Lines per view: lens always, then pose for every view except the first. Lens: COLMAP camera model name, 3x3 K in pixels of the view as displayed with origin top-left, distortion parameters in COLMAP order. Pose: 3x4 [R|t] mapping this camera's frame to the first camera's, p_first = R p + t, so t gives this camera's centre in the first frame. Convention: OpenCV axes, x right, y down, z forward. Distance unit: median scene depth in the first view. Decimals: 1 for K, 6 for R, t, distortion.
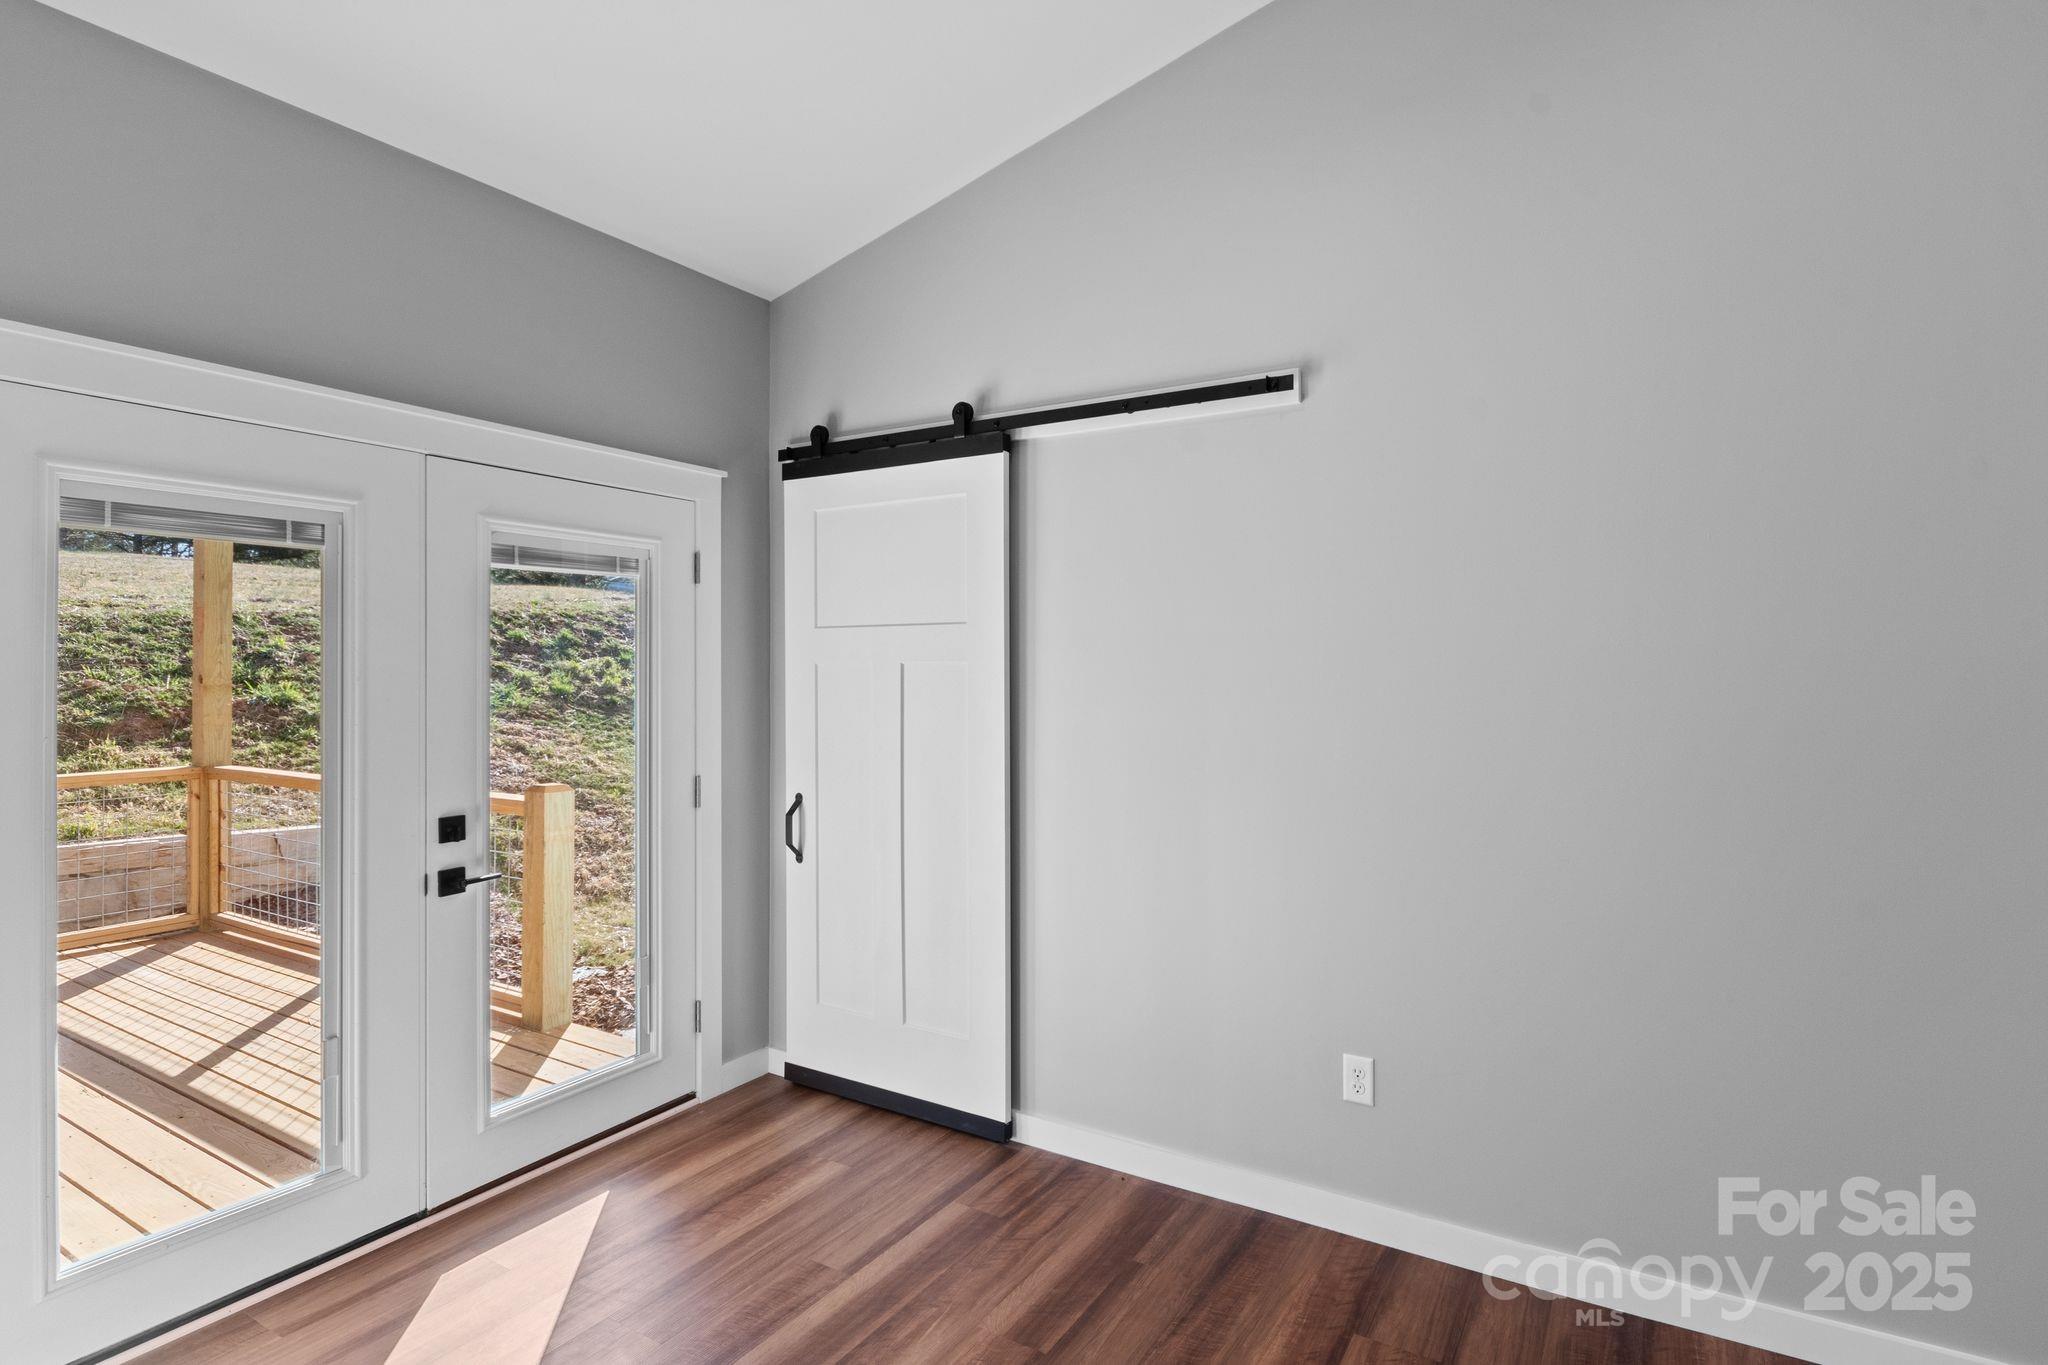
lens RADIAL K [[1022.8, 0, 1034.2], [0, 1022.8, 661.0], [0, 0, 1]] dist [0.003365, -0.005693]
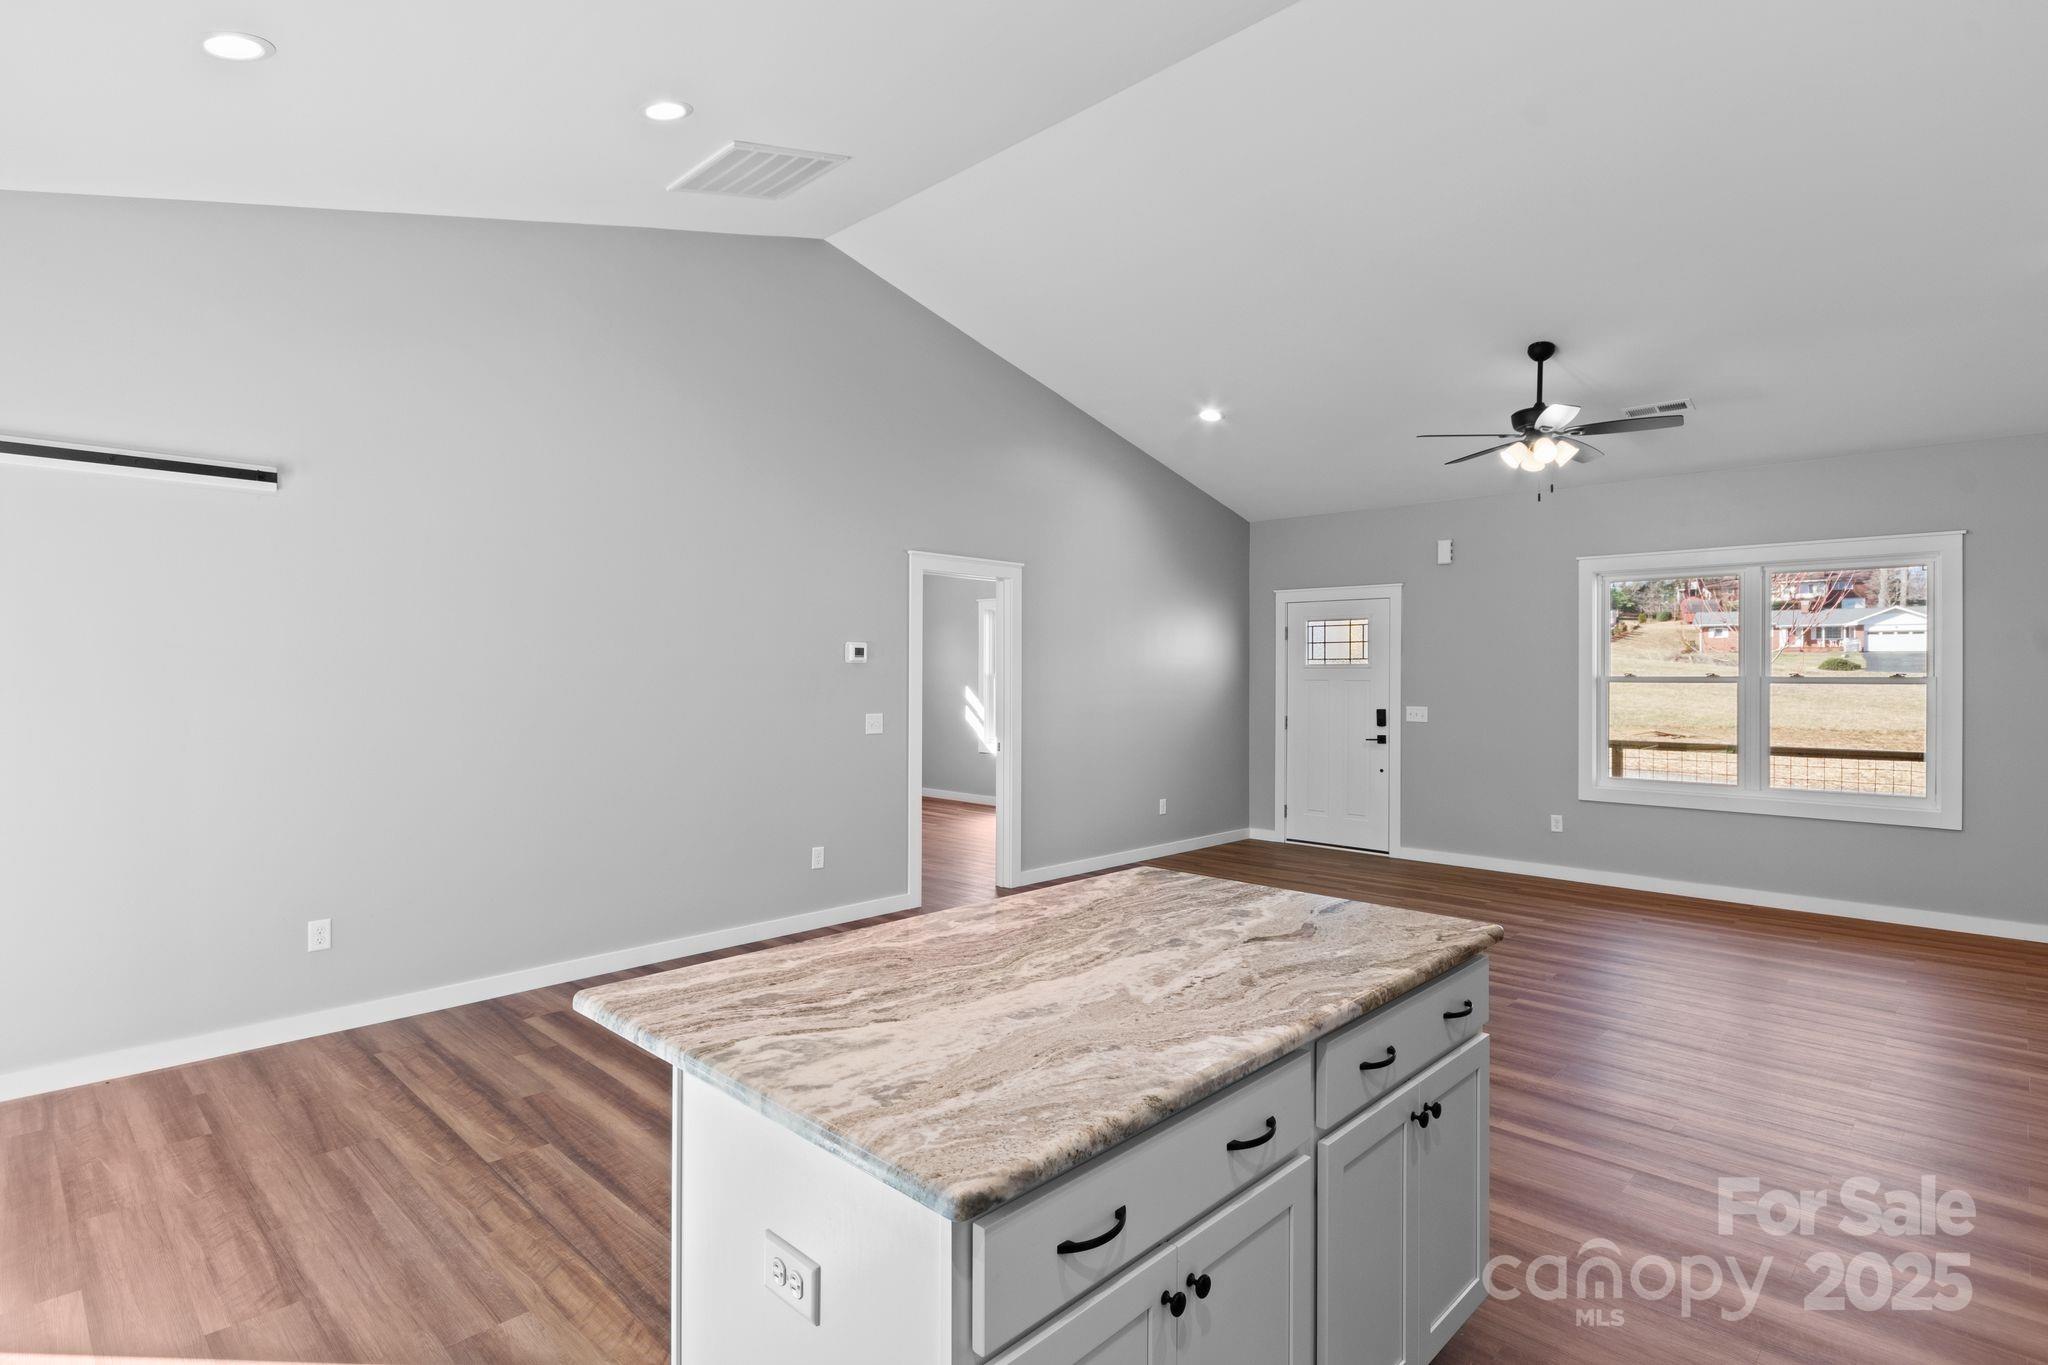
lens RADIAL K [[1022.8, 0, 1021.9], [0, 1022.8, 673.5], [0, 0, 1]] dist [0.003365, -0.005693]
pose [[0.223881, 0.000502, 0.974616, -0.718951], [-0.010508, 0.999943, 0.001899, -0.003457], [-0.974560, -0.010667, 0.223873, -0.289440]]
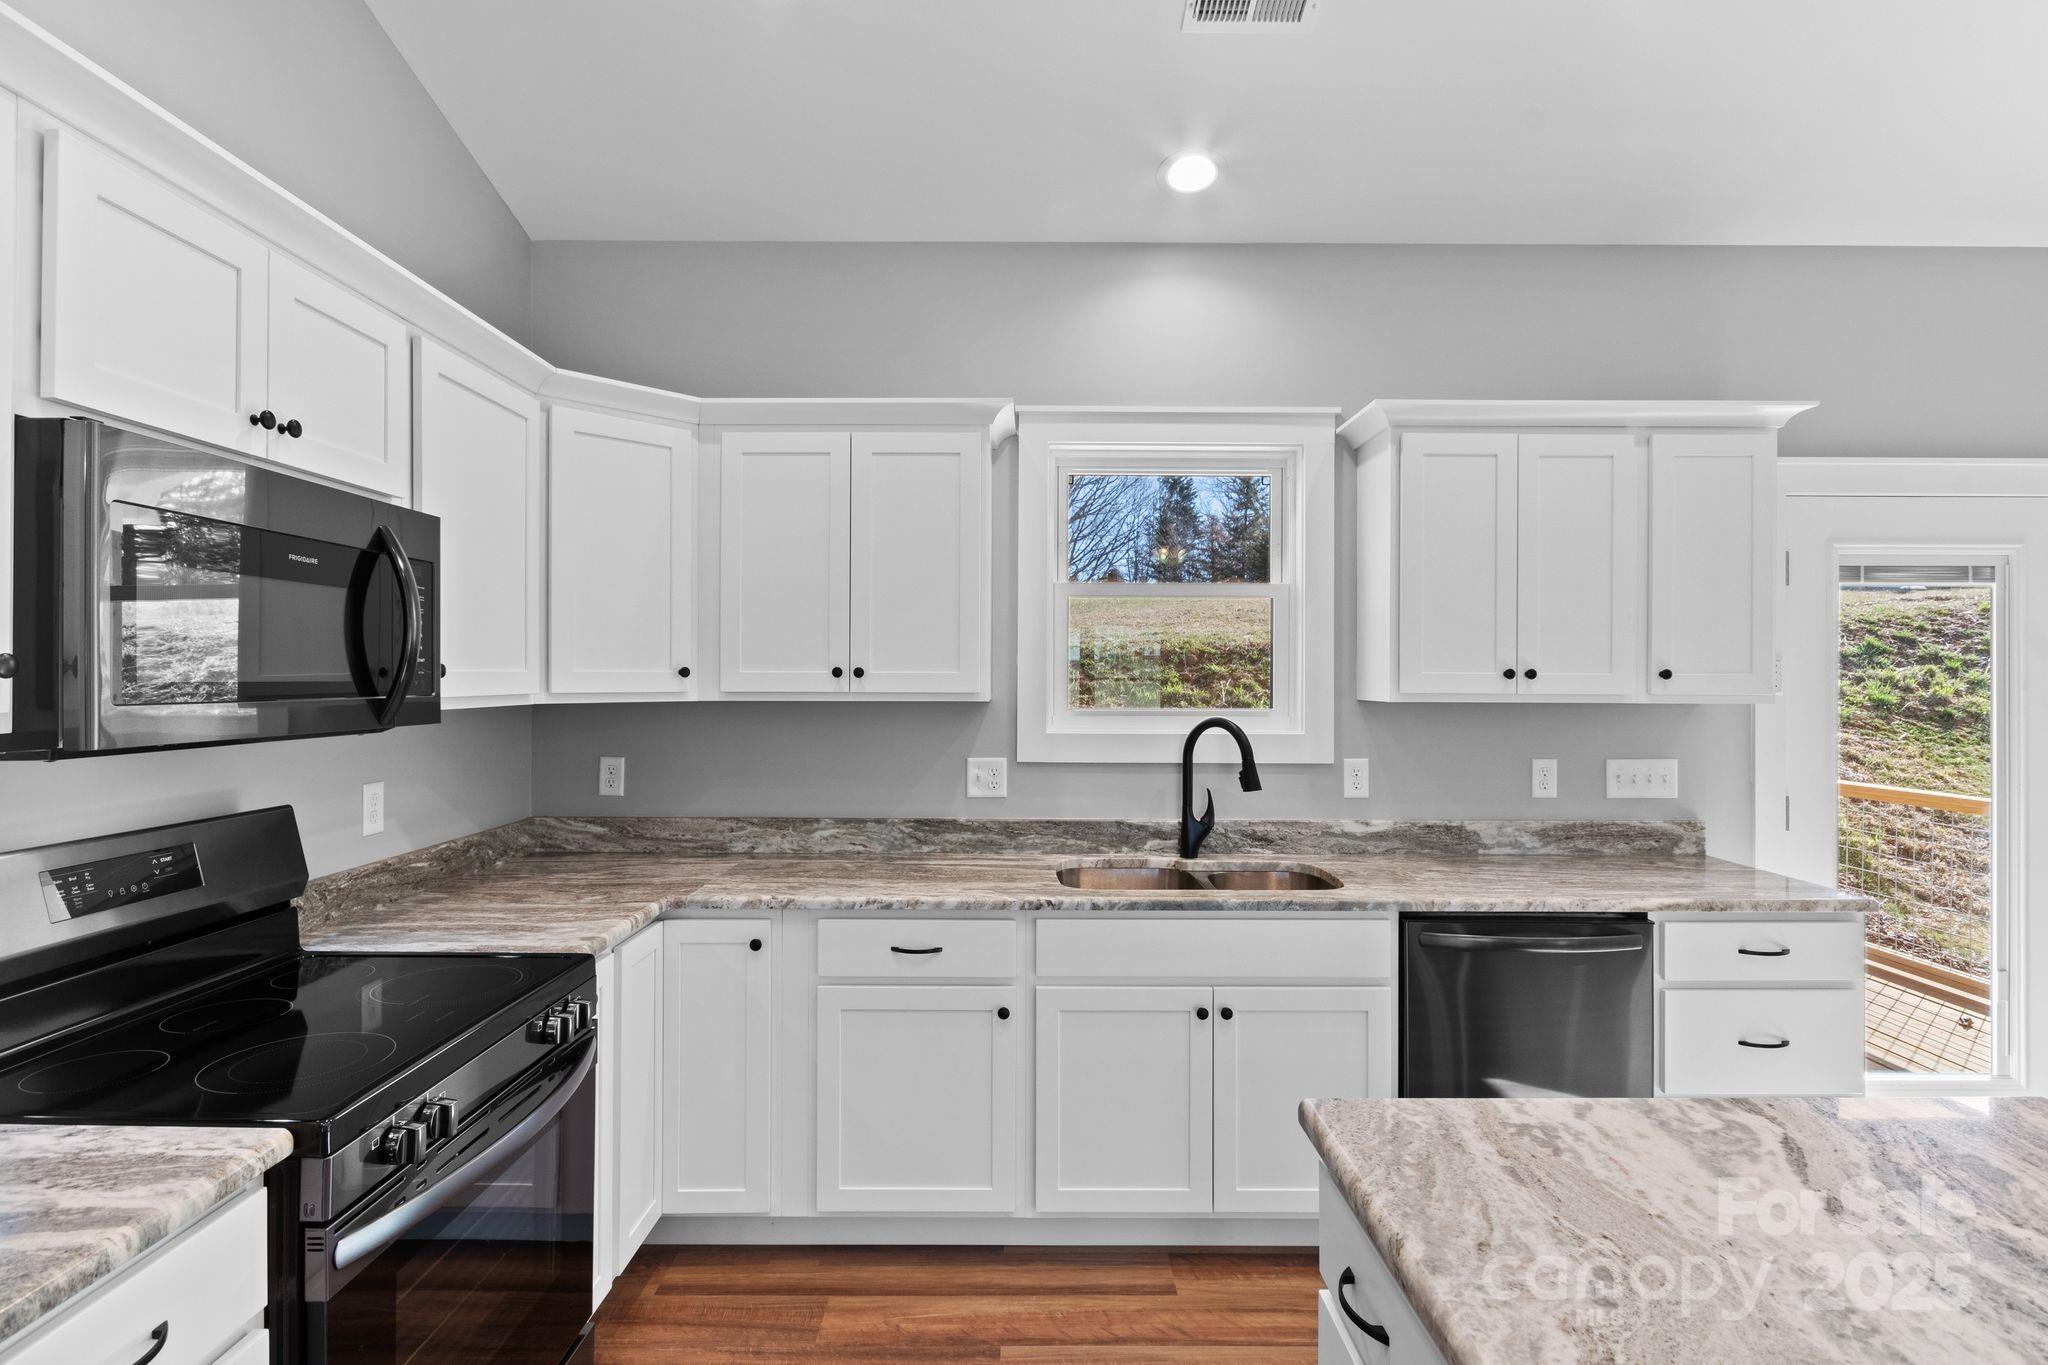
lens RADIAL K [[1022.8, 0, 1025.5], [0, 1022.8, 676.0], [0, 0, 1]] dist [0.003365, -0.005693]
pose [[0.518915, 0.000618, -0.854825, -0.164047], [0.005321, 0.999978, 0.003954, -0.005726], [0.854809, -0.006600, 0.518901, -0.484622]]
